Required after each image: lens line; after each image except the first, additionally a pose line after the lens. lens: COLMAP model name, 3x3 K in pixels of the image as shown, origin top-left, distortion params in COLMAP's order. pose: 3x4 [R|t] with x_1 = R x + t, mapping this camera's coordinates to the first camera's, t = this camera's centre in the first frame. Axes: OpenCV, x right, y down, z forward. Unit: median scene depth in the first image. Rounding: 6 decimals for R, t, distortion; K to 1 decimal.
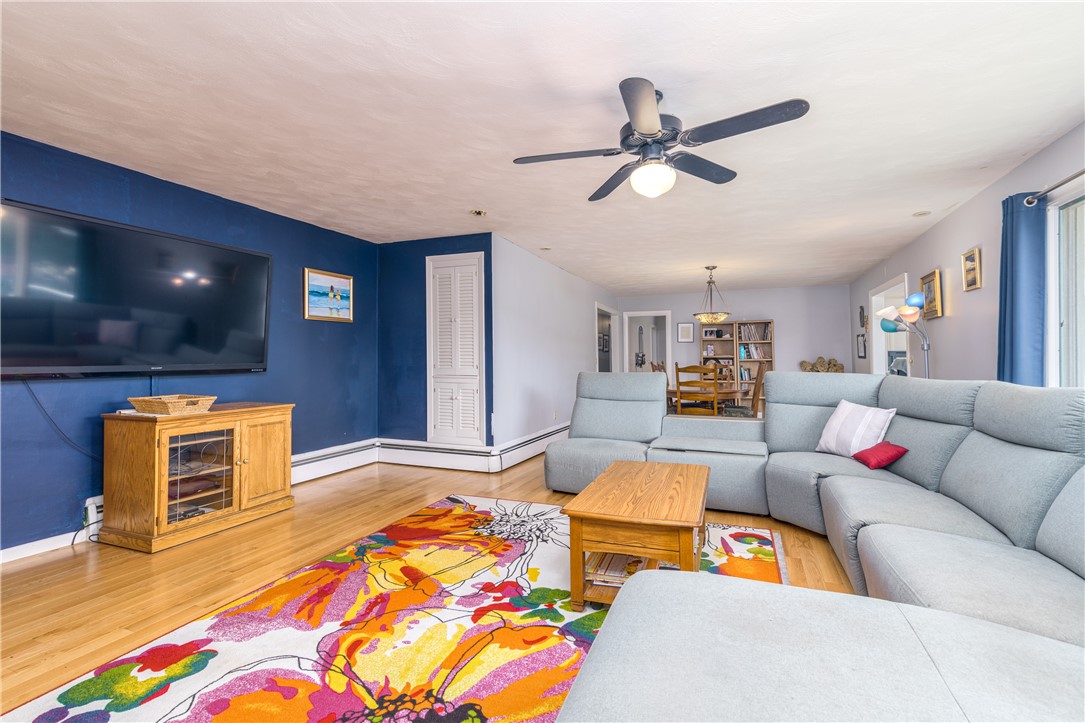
lens RADIAL K [[488.5, 0, 546.9], [0, 488.5, 355.4], [0, 0, 1]] dist [0.019735, -0.002741]
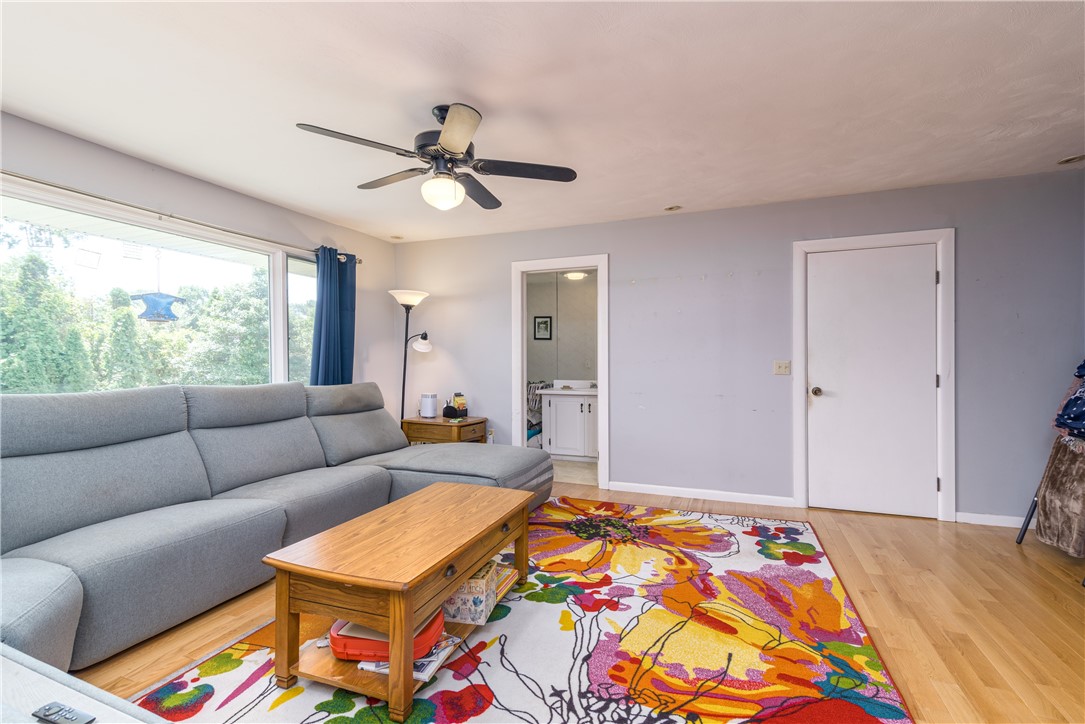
lens RADIAL K [[488.5, 0, 545.0], [0, 488.5, 367.6], [0, 0, 1]] dist [0.019735, -0.002741]
pose [[-0.999958, 0.003948, -0.008308, 0.012302], [0.003876, 0.999956, 0.008595, 0.004319], [0.008342, 0.008563, -0.999929, 1.510662]]
